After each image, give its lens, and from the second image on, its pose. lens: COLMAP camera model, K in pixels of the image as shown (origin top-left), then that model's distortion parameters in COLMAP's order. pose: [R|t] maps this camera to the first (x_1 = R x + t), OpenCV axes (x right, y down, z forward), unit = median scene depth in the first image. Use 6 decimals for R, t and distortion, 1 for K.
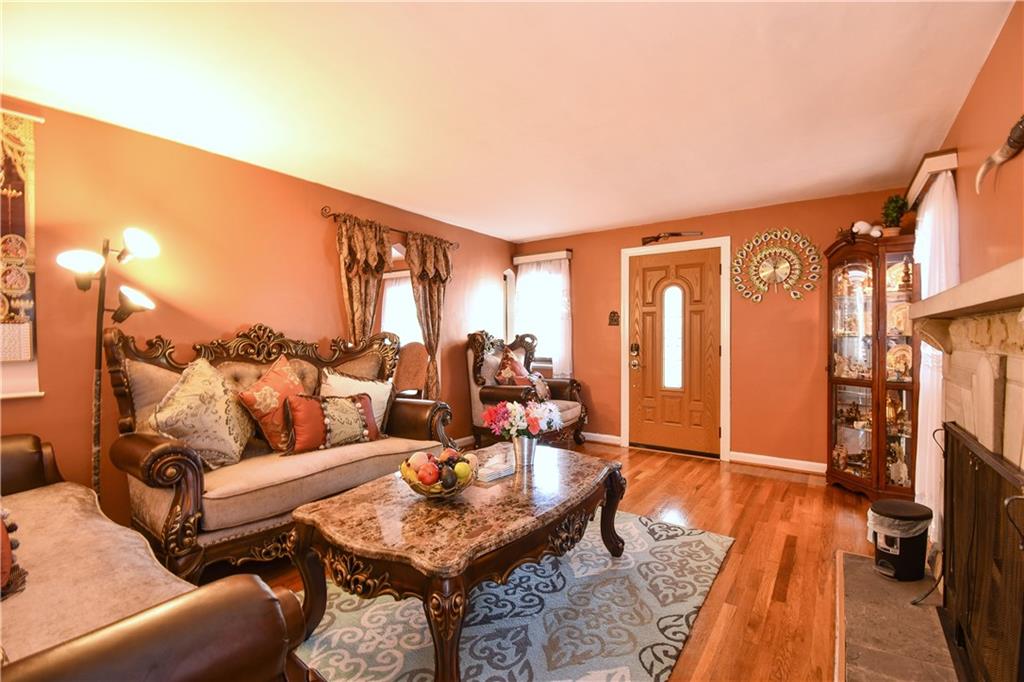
lens RADIAL K [[452.8, 0, 514.9], [0, 452.8, 338.1], [0, 0, 1]] dist [0.011833, -0.024173]
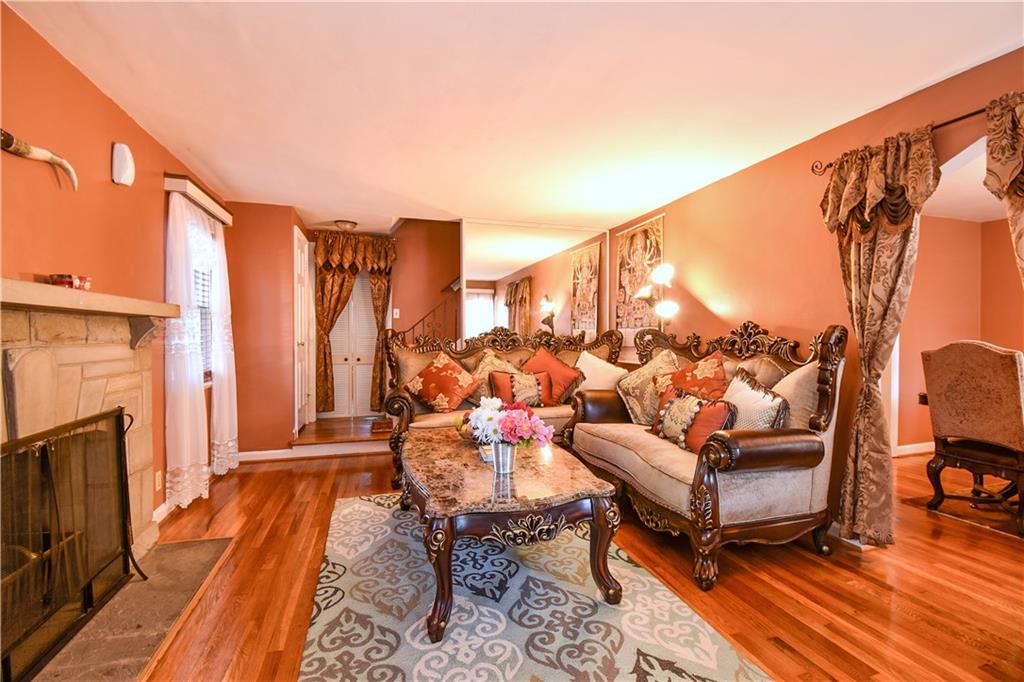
lens RADIAL K [[452.8, 0, 514.9], [0, 452.8, 338.1], [0, 0, 1]] dist [0.011833, -0.024173]
pose [[-0.613533, 0.006671, -0.789641, 0.812902], [-0.003400, 0.999933, 0.011089, -0.002515], [0.789662, 0.009488, -0.613469, 1.755491]]
